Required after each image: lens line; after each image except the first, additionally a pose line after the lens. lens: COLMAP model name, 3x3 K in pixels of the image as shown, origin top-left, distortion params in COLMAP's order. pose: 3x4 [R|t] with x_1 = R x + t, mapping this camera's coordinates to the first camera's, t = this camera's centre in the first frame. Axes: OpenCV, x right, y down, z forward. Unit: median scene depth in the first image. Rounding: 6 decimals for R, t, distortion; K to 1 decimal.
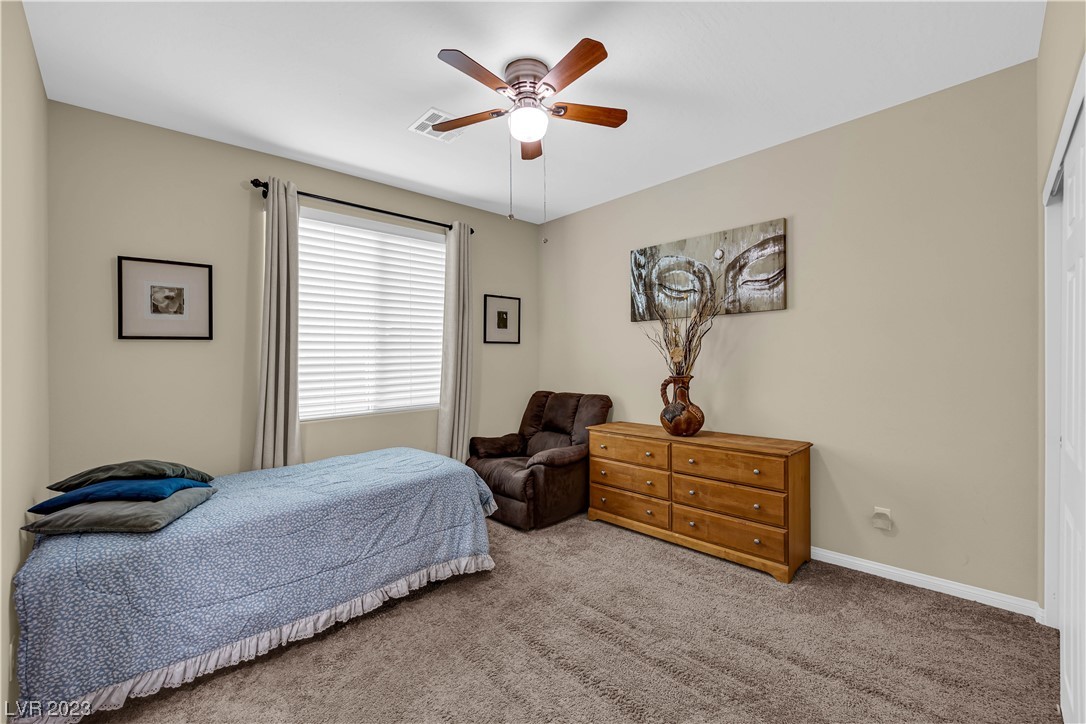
lens RADIAL K [[435.3, 0, 543.0], [0, 435.3, 362.0], [0, 0, 1]] dist [-0.000825, -0.000103]
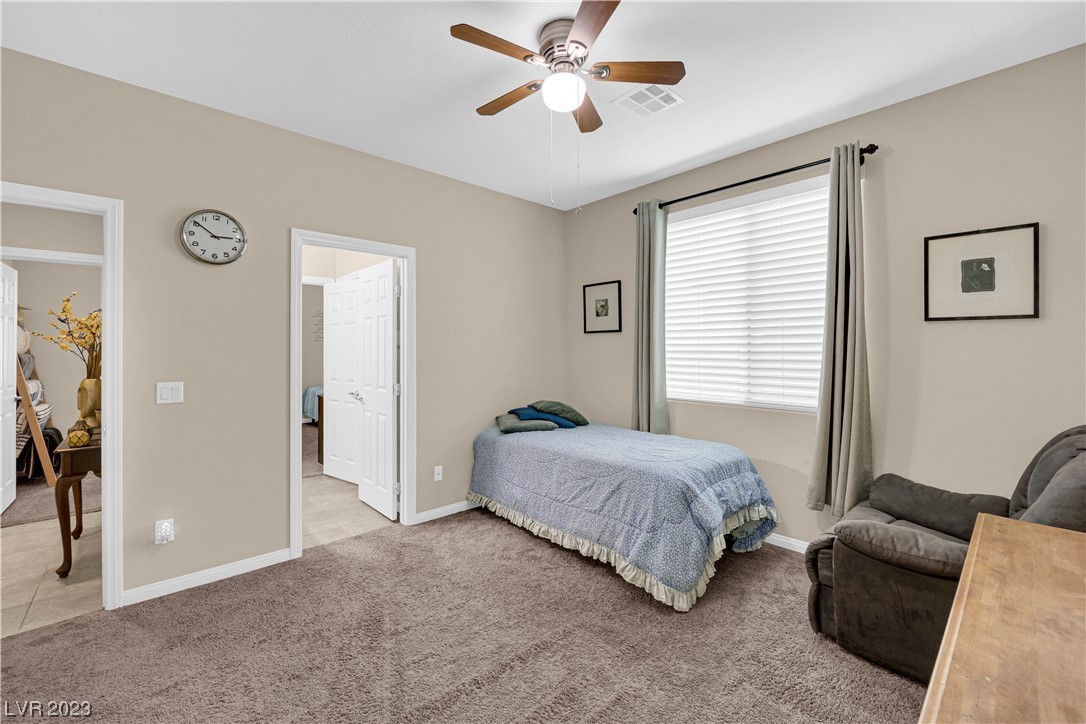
lens RADIAL K [[458.9, 0, 539.3], [0, 458.9, 337.9], [0, 0, 1]] dist [0.019390, -0.000077]
pose [[-0.022374, -0.002338, -0.999747, 0.801206], [-0.006039, 0.999979, -0.002204, -0.028047], [0.999731, 0.005988, -0.022387, 0.808090]]
